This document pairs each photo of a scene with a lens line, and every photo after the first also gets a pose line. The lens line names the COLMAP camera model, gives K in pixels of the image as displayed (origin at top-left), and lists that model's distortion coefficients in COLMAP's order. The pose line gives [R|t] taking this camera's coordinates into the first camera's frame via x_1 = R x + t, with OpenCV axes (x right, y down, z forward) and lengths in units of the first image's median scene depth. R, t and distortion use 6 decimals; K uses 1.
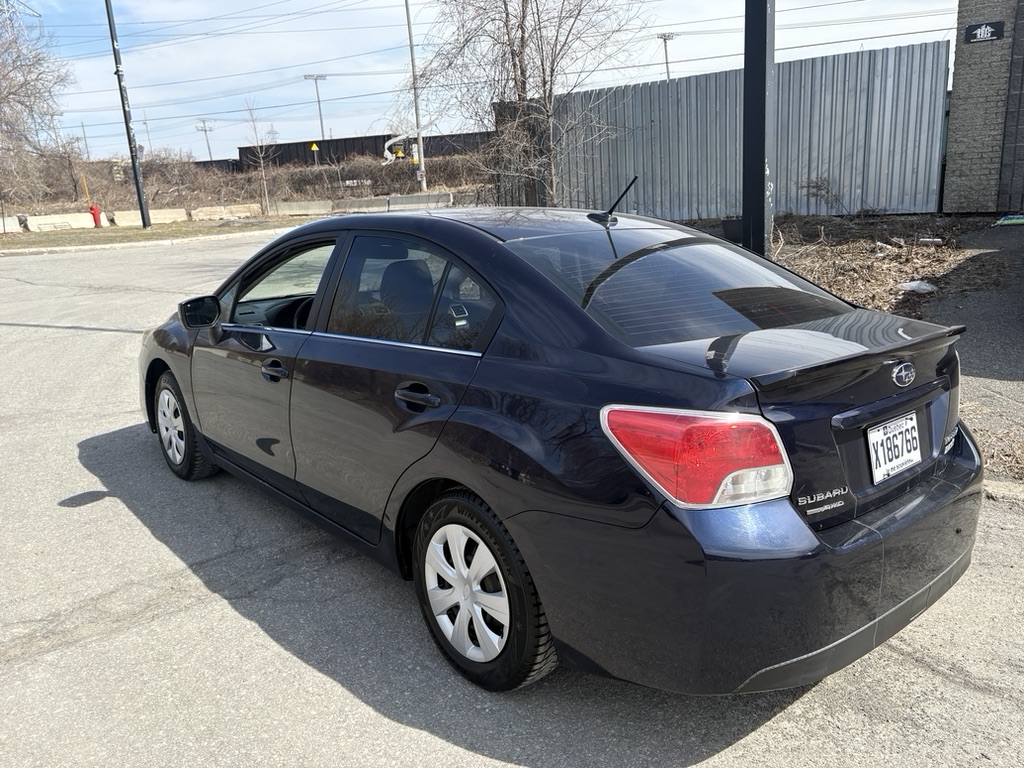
lens RADIAL K [[786.7, 0, 516.1], [0, 786.7, 383.8], [0, 0, 1]] dist [0.062239, -0.063506]
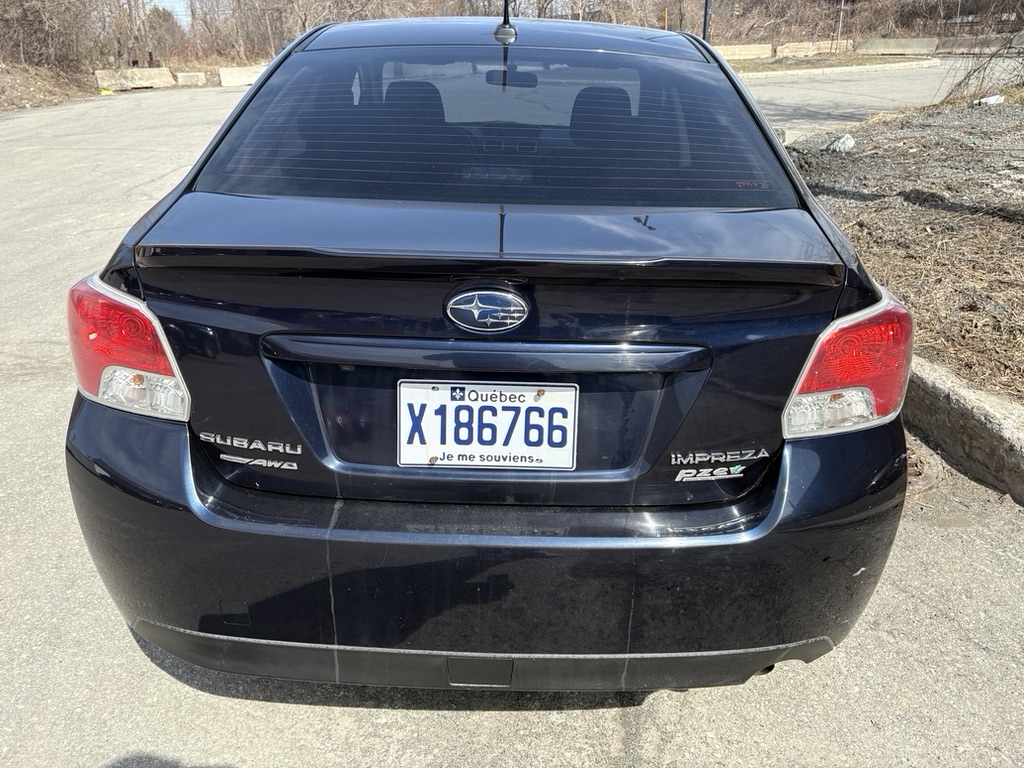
lens RADIAL K [[786.7, 0, 516.1], [0, 786.7, 378.6], [0, 0, 1]] dist [0.062239, -0.063506]
pose [[0.735979, 0.289162, -0.612144, 0.815573], [-0.177664, 0.954999, 0.237513, -0.095459], [0.653276, -0.066049, 0.754233, 0.553322]]
